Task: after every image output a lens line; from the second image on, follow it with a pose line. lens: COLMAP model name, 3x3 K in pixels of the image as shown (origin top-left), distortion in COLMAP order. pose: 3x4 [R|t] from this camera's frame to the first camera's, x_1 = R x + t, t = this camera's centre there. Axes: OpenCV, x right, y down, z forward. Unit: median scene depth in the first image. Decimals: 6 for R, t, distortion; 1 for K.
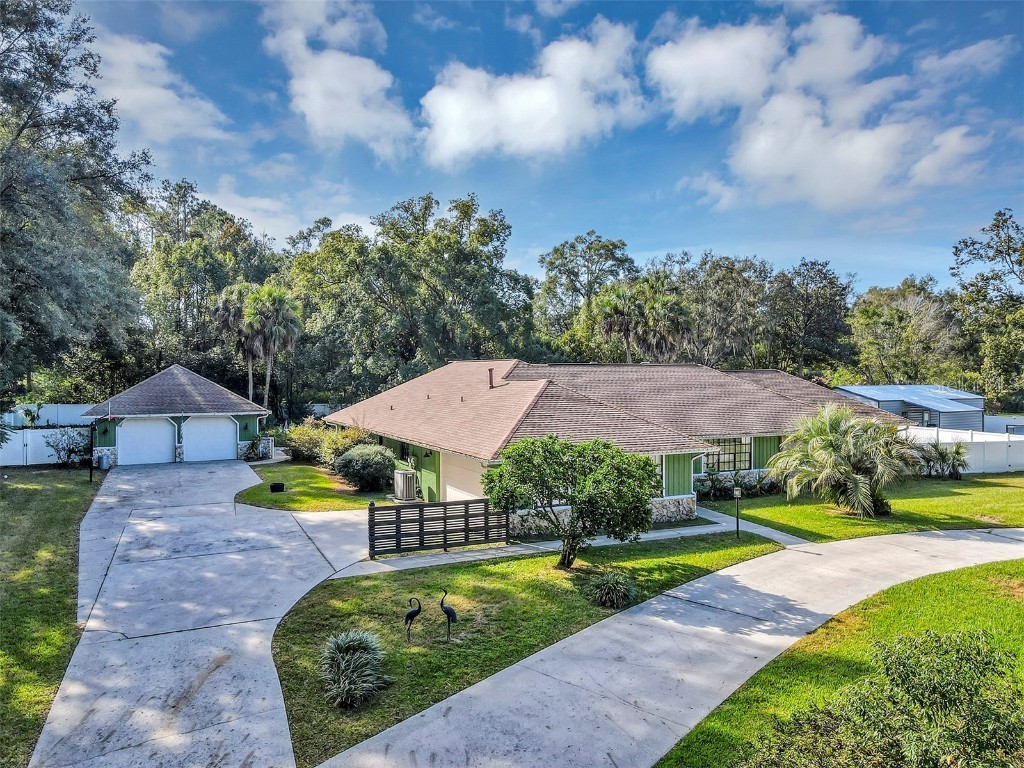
lens RADIAL K [[756.9, 0, 508.5], [0, 756.9, 385.2], [0, 0, 1]] dist [0.009802, 0.008329]
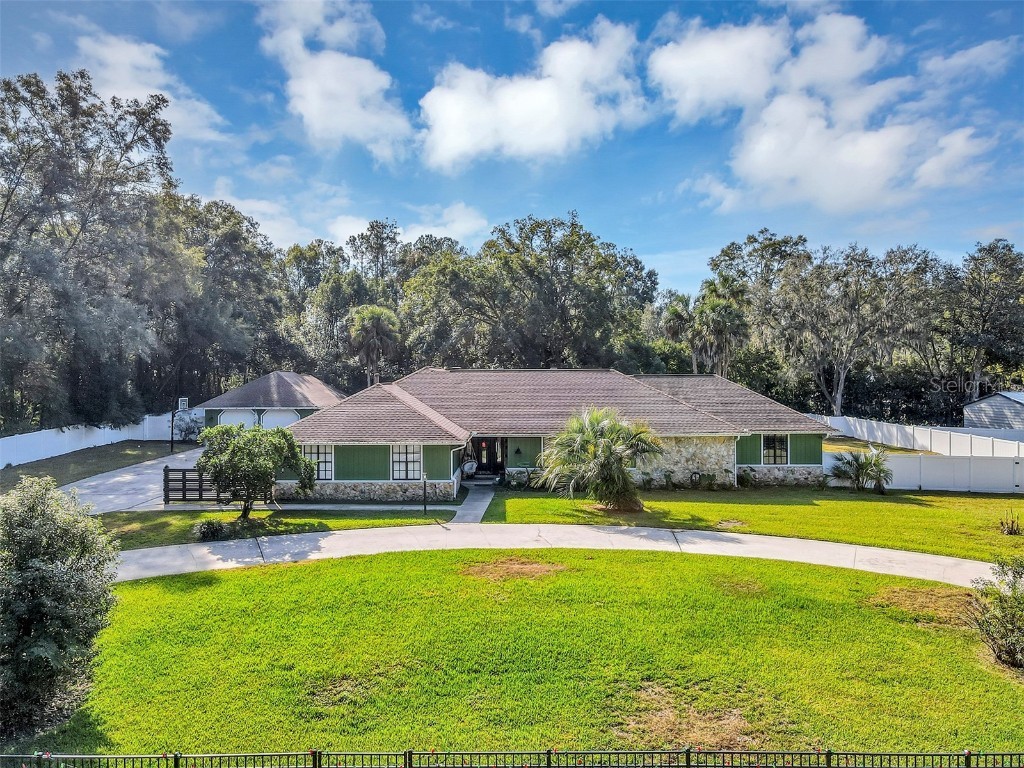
lens RADIAL K [[756.9, 0, 508.2], [0, 756.9, 383.2], [0, 0, 1]] dist [0.009802, 0.008329]
pose [[0.897633, 0.004327, -0.440722, 0.435442], [-0.006702, 0.999970, -0.003832, -0.002593], [0.440693, 0.006393, 0.897635, -0.017649]]
